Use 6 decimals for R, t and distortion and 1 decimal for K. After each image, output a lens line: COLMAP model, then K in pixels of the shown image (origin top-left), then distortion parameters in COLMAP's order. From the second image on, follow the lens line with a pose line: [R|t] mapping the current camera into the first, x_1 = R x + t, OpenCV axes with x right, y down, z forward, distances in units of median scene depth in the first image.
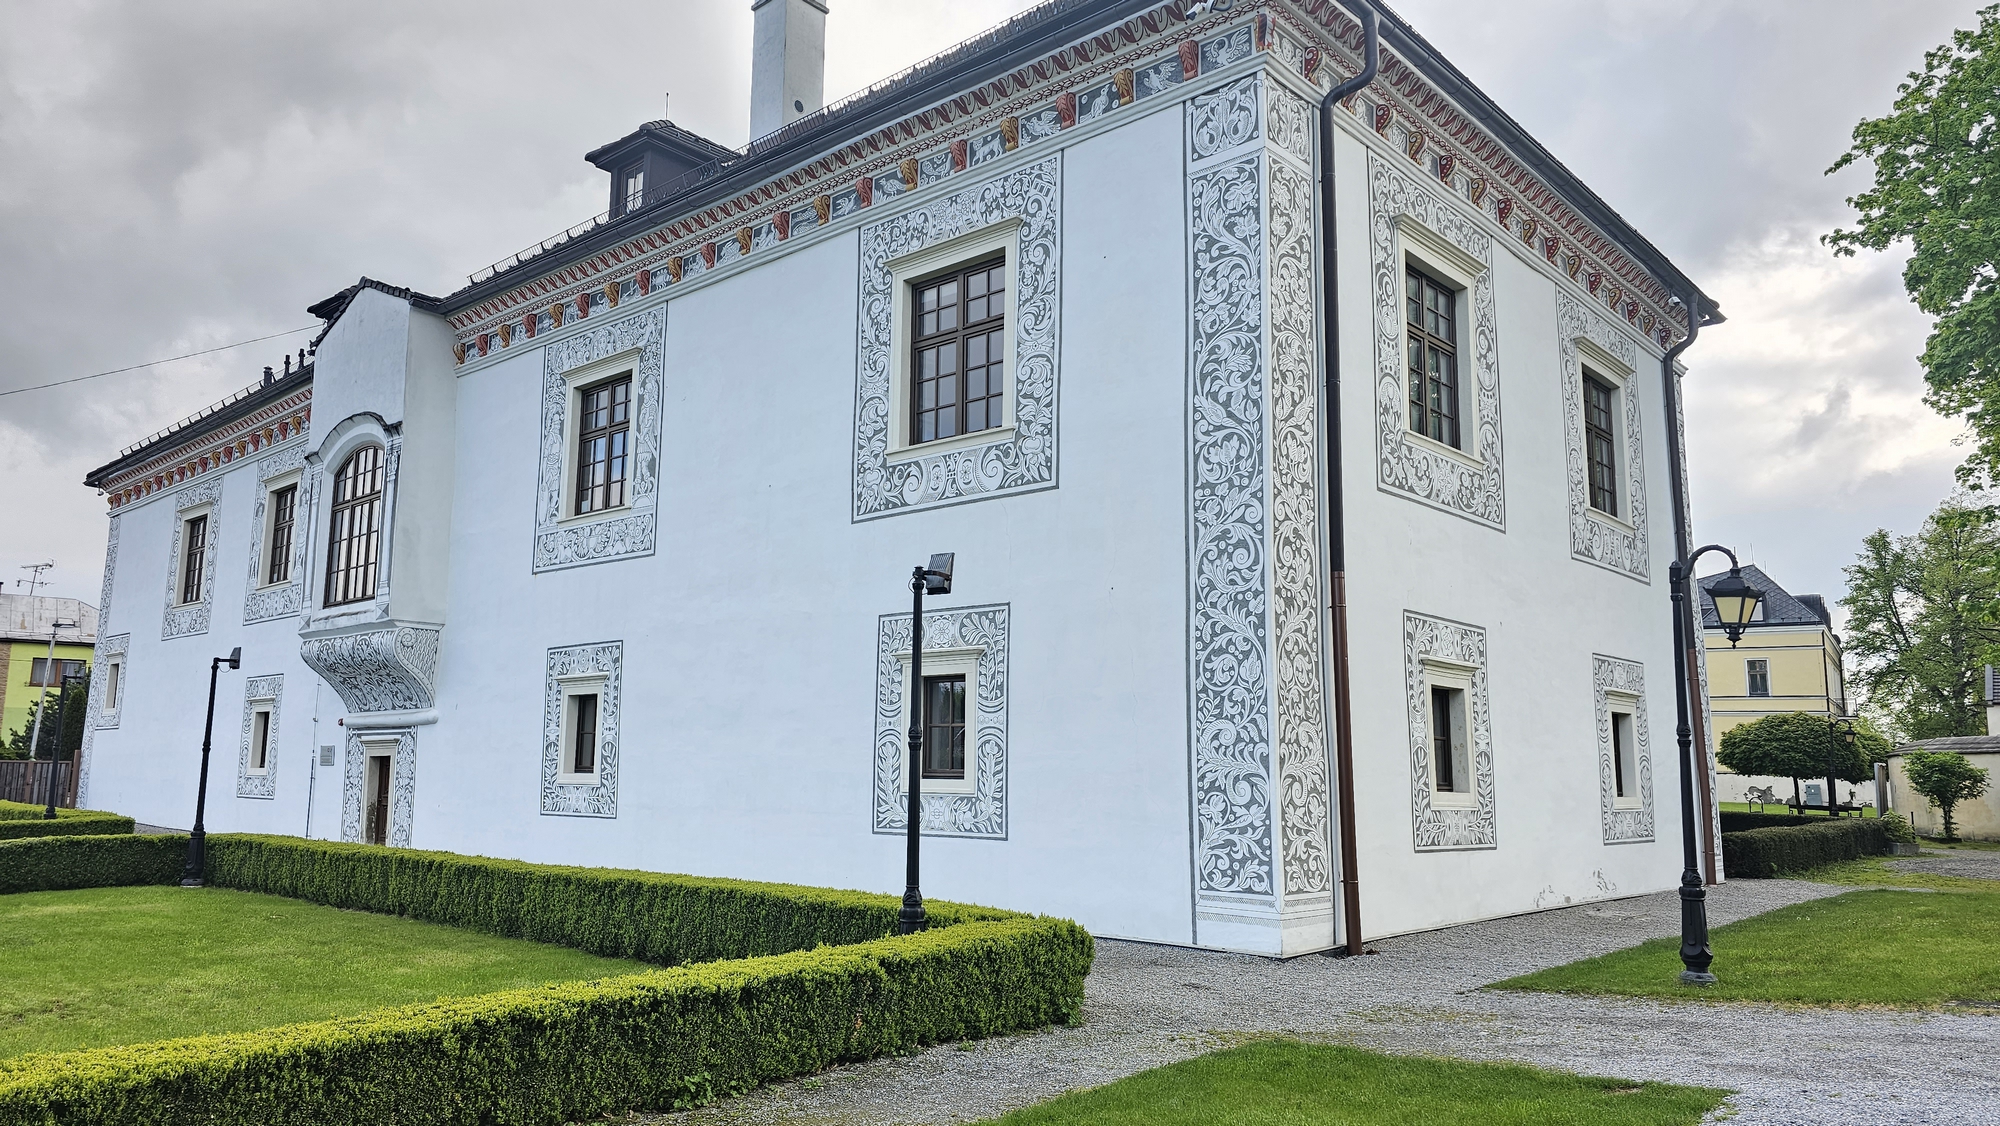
lens RADIAL K [[1347.3, 0, 1007.2], [0, 1347.3, 580.8], [0, 0, 1]] dist [0.033214, -0.032971]
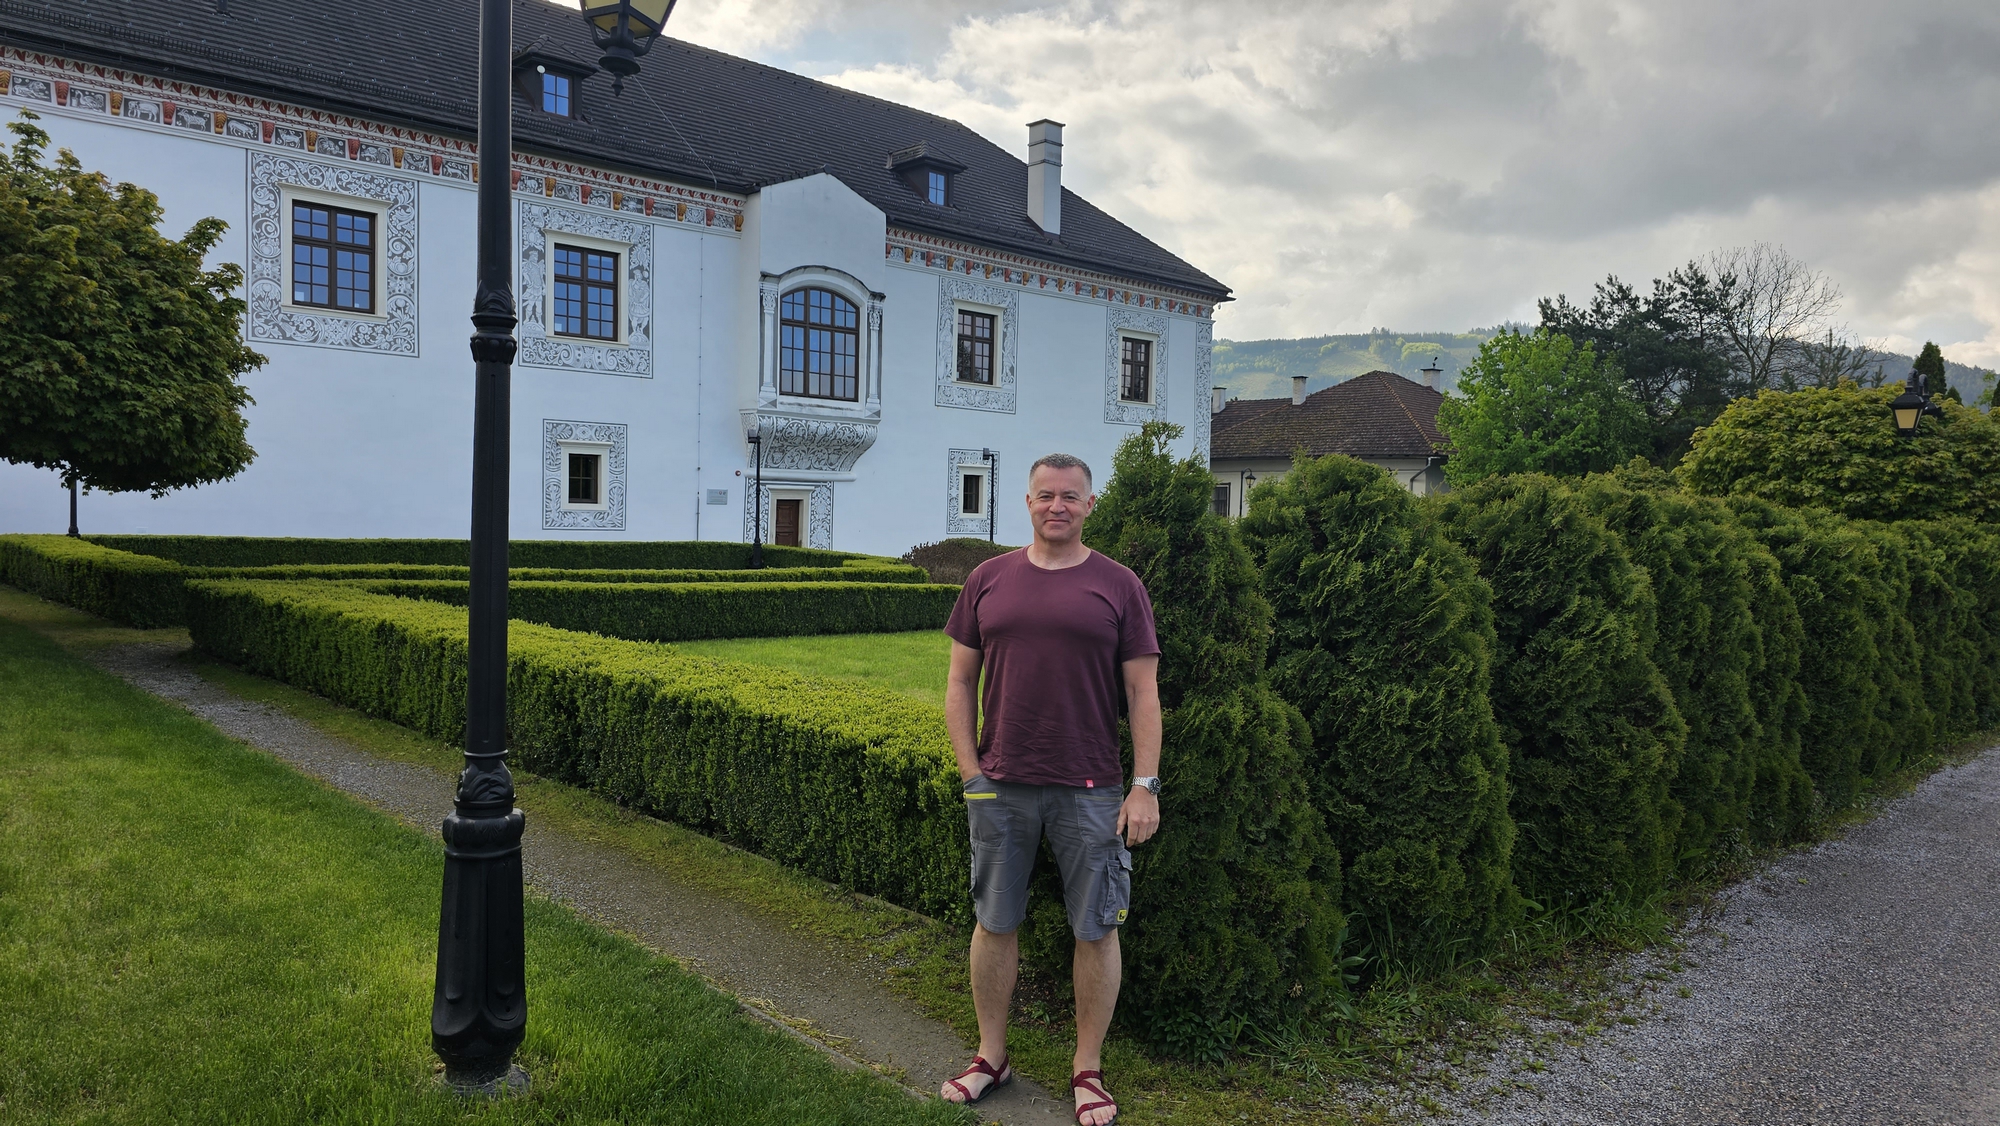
lens RADIAL K [[1347.3, 0, 1007.2], [0, 1347.3, 580.8], [0, 0, 1]] dist [0.033214, -0.032971]
pose [[0.069567, -0.052656, 0.996187, -2.379545], [-0.156416, 0.985679, 0.063023, 0.107992], [-0.985238, -0.160204, 0.060334, 0.826083]]
